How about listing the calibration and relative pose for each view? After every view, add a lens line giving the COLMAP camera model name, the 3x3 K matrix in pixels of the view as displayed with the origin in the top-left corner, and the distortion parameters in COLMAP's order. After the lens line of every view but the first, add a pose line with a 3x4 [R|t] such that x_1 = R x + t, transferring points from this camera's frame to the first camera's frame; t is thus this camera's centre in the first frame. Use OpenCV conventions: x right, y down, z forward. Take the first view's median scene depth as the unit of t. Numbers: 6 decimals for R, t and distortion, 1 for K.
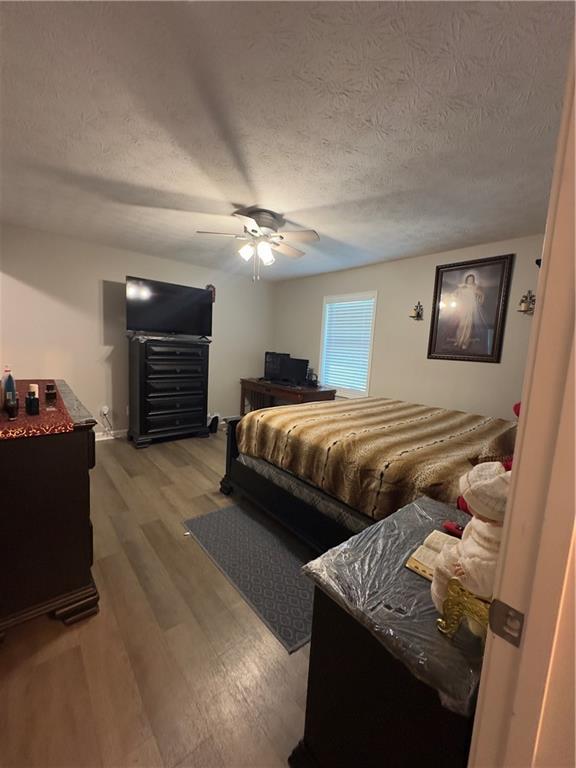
lens RADIAL K [[307.0, 0, 288.1], [0, 307.0, 381.5], [0, 0, 1]] dist [-0.001527, 0.000298]
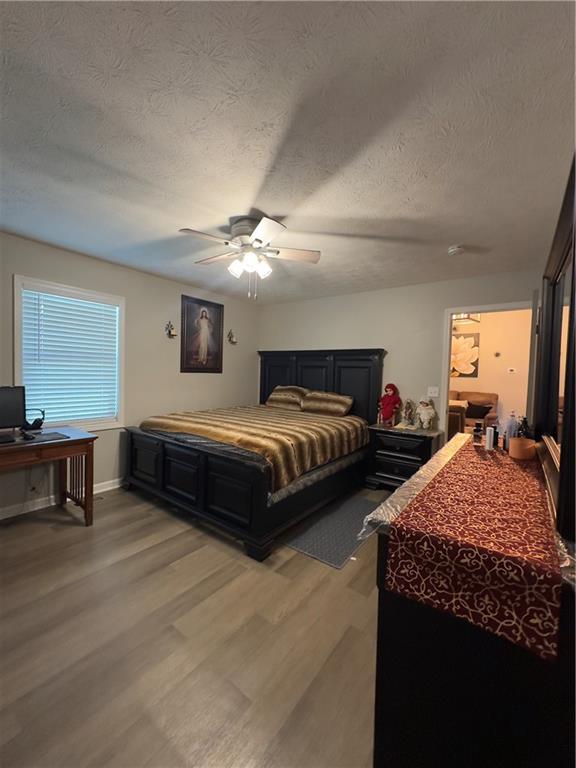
lens RADIAL K [[307.0, 0, 289.2], [0, 307.0, 382.0], [0, 0, 1]] dist [-0.001527, 0.000298]
pose [[-0.226586, -0.095669, 0.969281, -0.934609], [0.070727, 0.990921, 0.114339, -0.174520], [-0.971420, 0.094462, -0.217762, 1.048009]]
